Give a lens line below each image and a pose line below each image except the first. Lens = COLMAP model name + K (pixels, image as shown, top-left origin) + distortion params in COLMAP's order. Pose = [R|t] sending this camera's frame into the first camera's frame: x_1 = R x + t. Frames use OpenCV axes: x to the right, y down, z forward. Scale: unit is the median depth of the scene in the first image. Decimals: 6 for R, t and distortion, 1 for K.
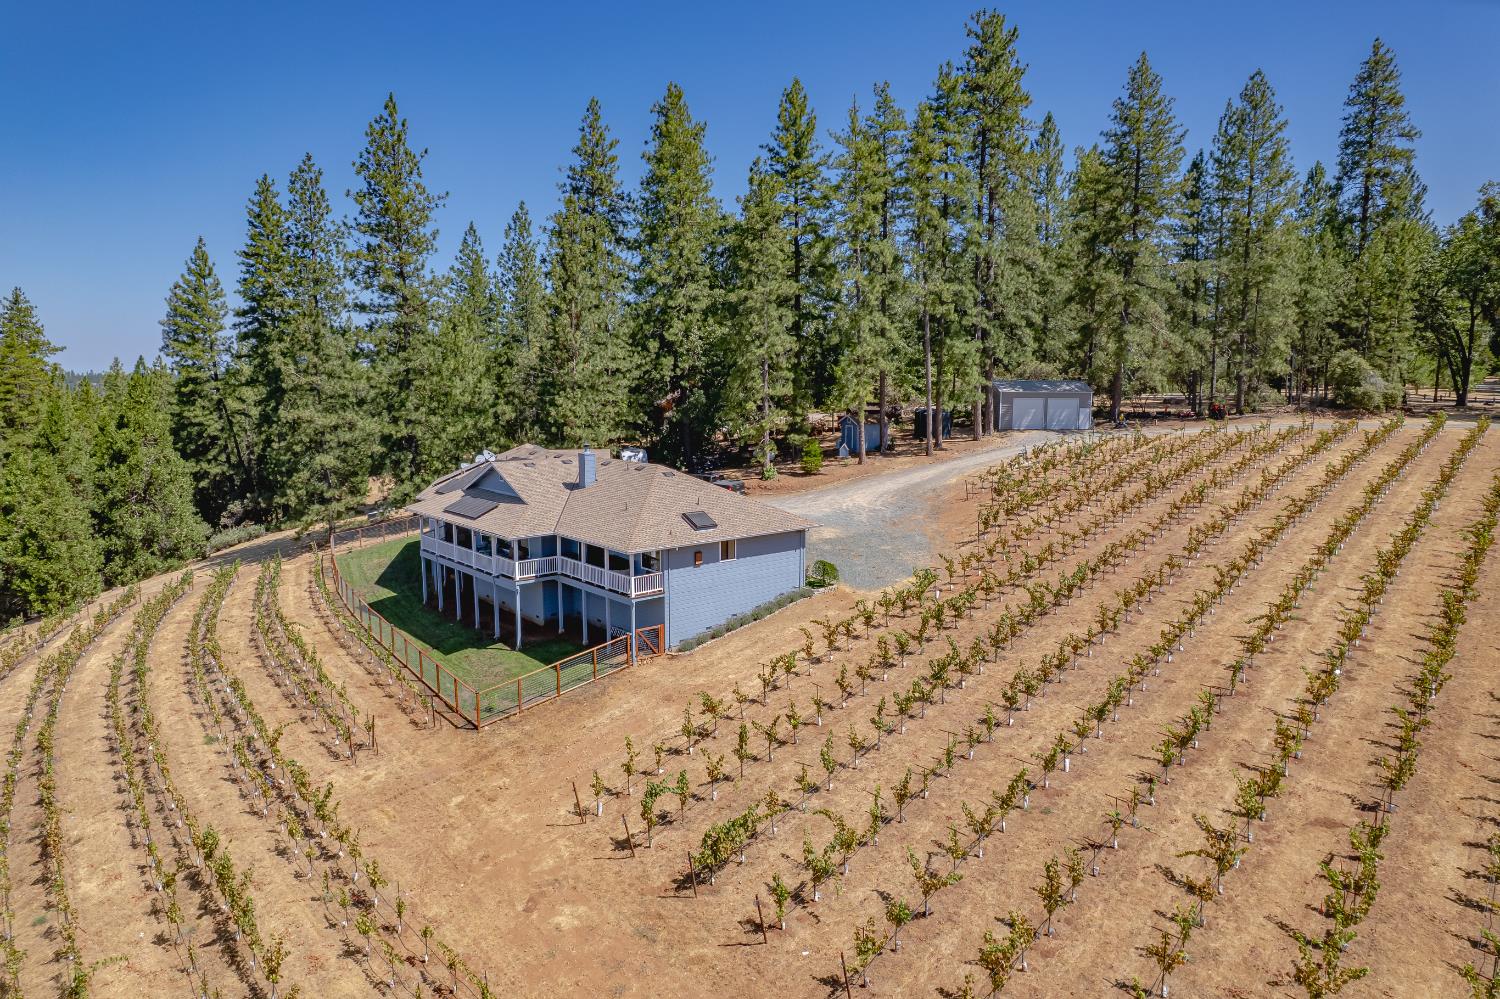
lens RADIAL K [[954.1, 0, 741.6], [0, 954.1, 505.3], [0, 0, 1]] dist [-0.076318, 0.065966]
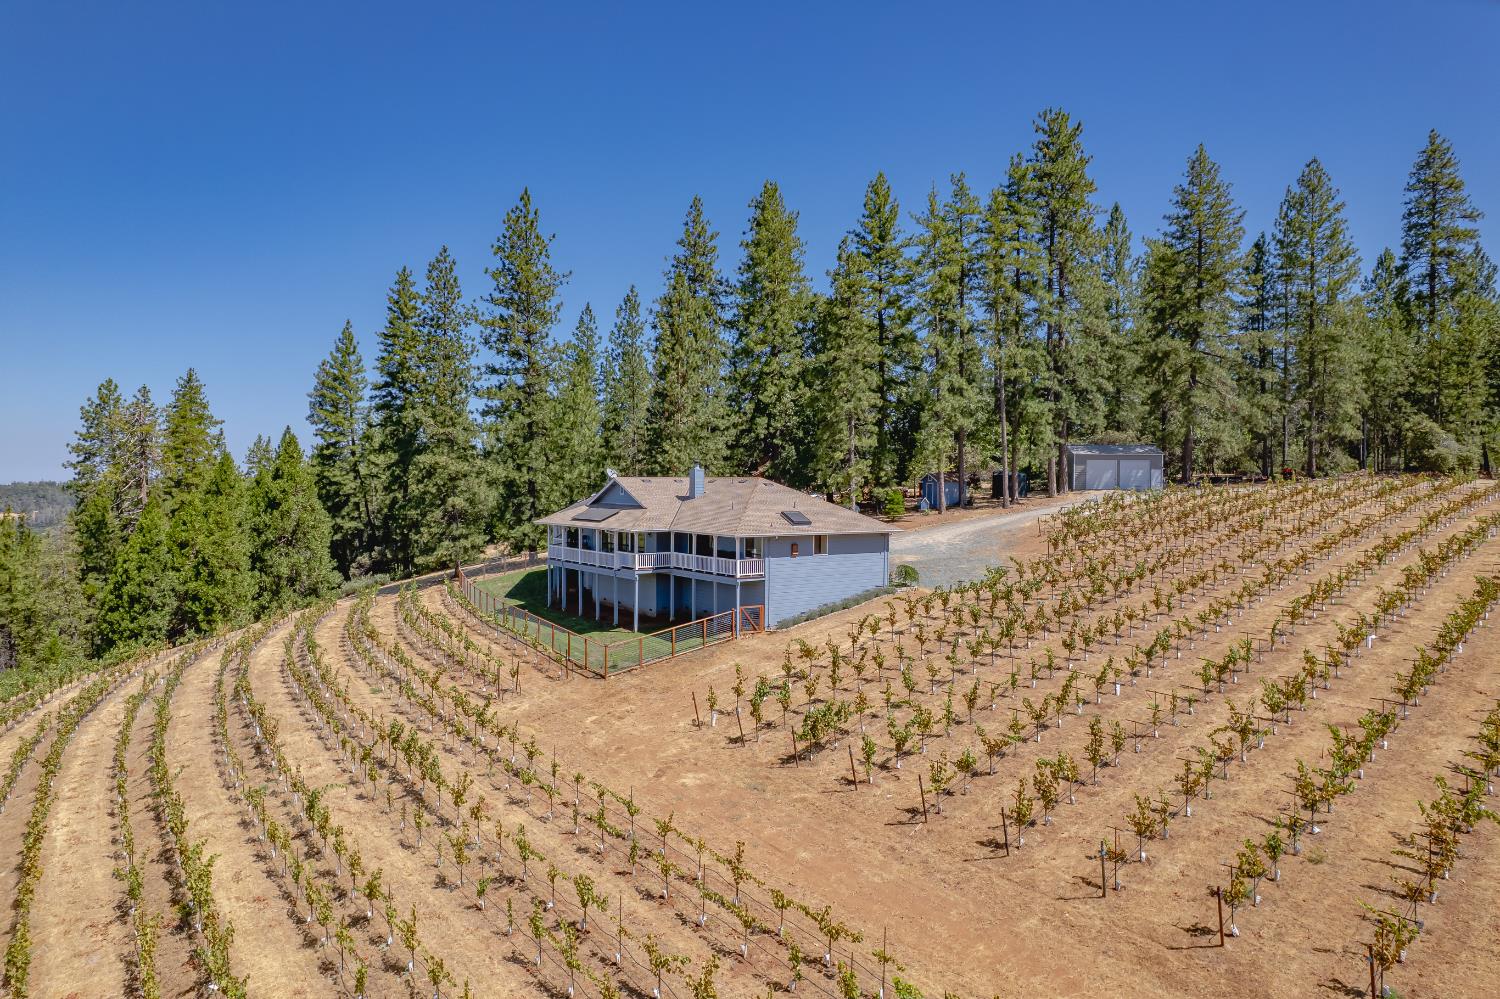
lens RADIAL K [[954.1, 0, 744.3], [0, 954.1, 505.9], [0, 0, 1]] dist [-0.076318, 0.065966]
pose [[0.996446, 0.007966, -0.083854, -0.005632], [-0.017598, 0.993236, -0.114769, 0.071954], [0.082372, 0.115836, 0.989847, -0.076304]]
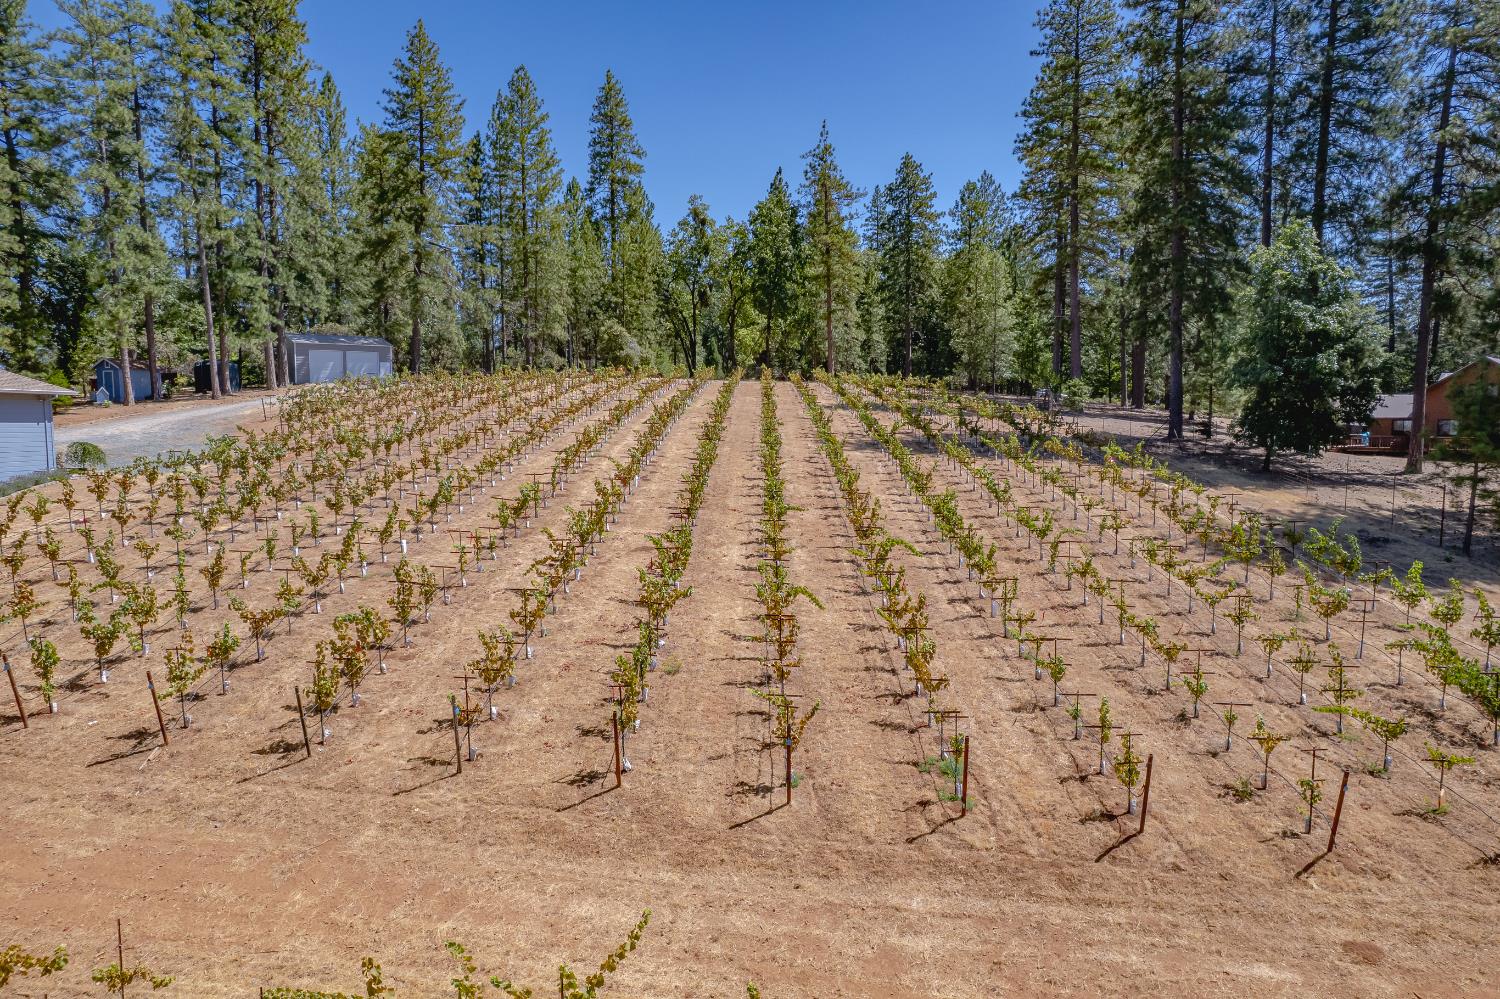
lens RADIAL K [[954.1, 0, 735.7], [0, 954.1, 506.7], [0, 0, 1]] dist [-0.076318, 0.065966]
pose [[0.762572, -0.062811, 0.643847, -0.002991], [0.093312, 0.995547, -0.013397, 0.104614], [-0.640138, 0.070294, 0.765037, 0.023680]]
